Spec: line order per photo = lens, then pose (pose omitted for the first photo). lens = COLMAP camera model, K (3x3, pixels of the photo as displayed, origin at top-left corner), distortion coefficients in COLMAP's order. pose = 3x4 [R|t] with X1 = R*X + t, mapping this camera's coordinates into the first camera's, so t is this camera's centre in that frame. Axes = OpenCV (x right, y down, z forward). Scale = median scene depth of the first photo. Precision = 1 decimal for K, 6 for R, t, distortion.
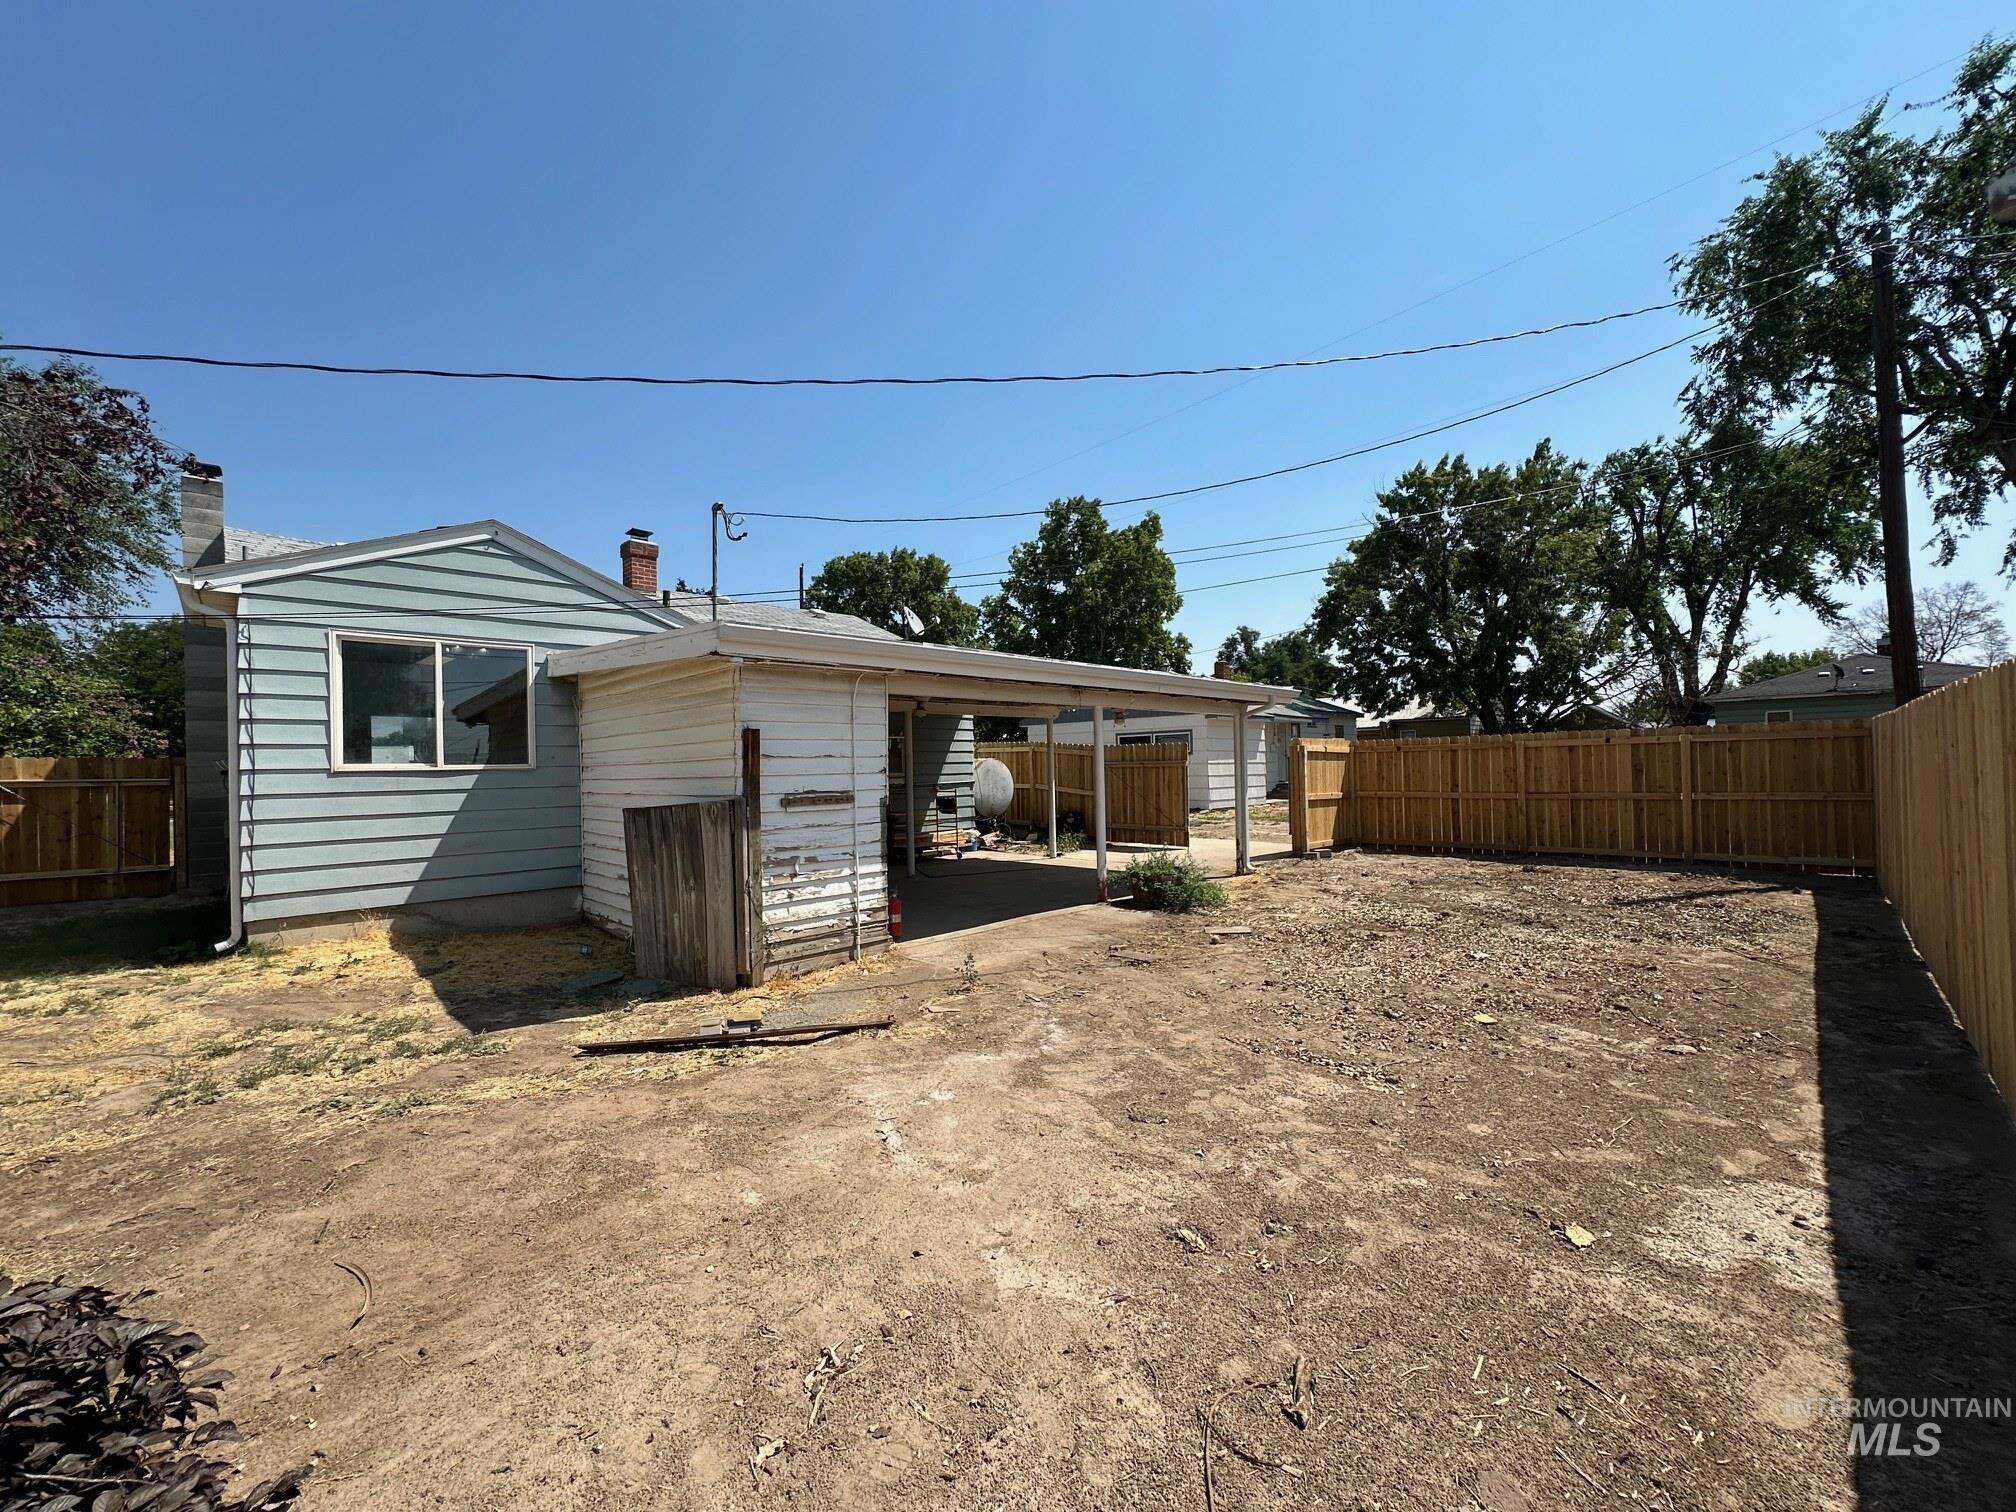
lens RADIAL K [[798.0, 0, 1015.3], [0, 798.0, 760.0], [0, 0, 1]] dist [-0.003145, -0.000336]
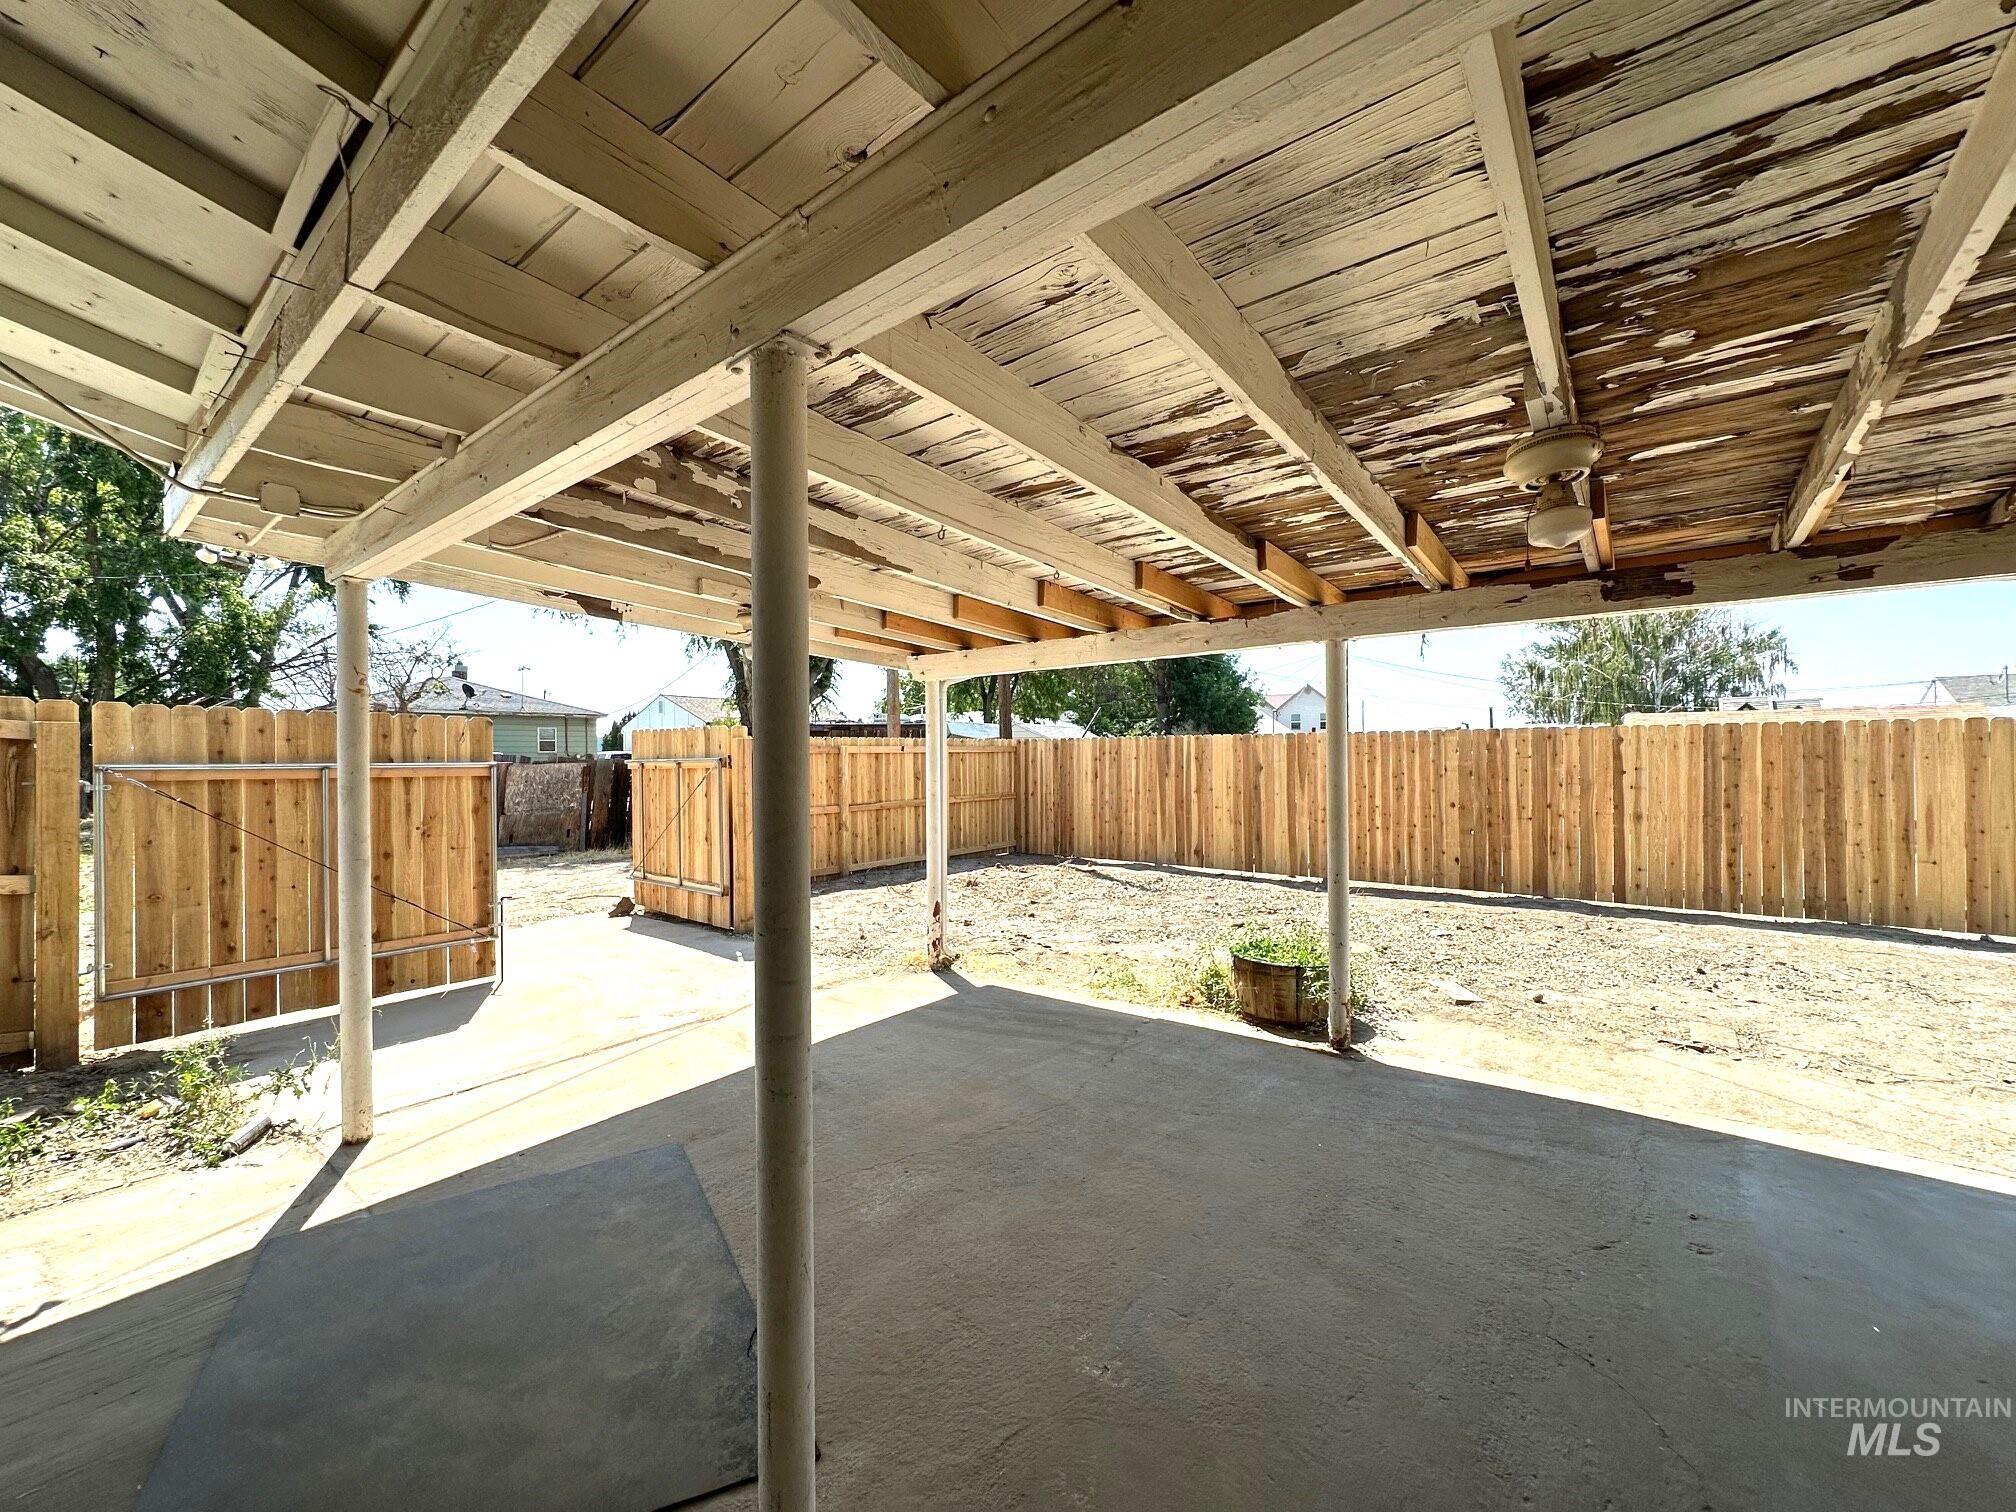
lens RADIAL K [[798.0, 0, 1015.3], [0, 798.0, 760.0], [0, 0, 1]] dist [-0.003145, -0.000336]
pose [[-0.134674, 0.023742, 0.990605, -0.254686], [0.001303, 0.999716, -0.023784, 0.013012], [-0.990889, -0.001912, -0.134667, 0.950569]]
